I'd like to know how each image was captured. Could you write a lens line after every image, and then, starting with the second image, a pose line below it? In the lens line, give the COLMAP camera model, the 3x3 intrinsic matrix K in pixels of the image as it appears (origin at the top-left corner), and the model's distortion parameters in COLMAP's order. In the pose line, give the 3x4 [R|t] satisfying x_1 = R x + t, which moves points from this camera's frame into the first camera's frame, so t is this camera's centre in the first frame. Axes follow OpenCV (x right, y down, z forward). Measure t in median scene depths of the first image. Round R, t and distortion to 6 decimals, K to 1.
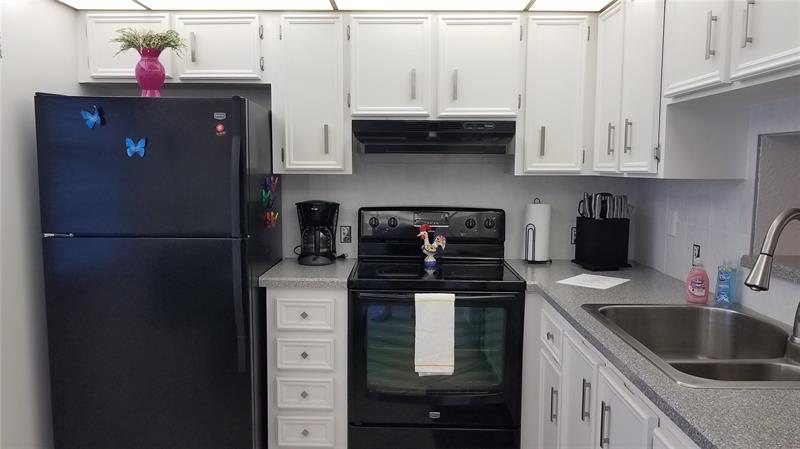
lens RADIAL K [[635.2, 0, 398.6], [0, 635.2, 233.0], [0, 0, 1]] dist [-0.001653, 0.003250]
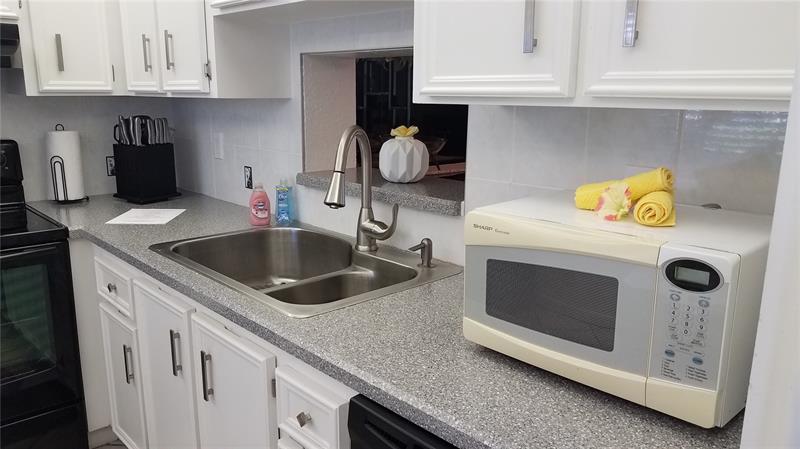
lens RADIAL K [[635.2, 0, 398.6], [0, 635.2, 233.0], [0, 0, 1]] dist [-0.001653, 0.003250]
pose [[0.735695, -0.147513, 0.661054, -0.030549], [0.066558, 0.987017, 0.146177, -0.008783], [-0.674035, -0.063543, 0.735962, 0.118811]]
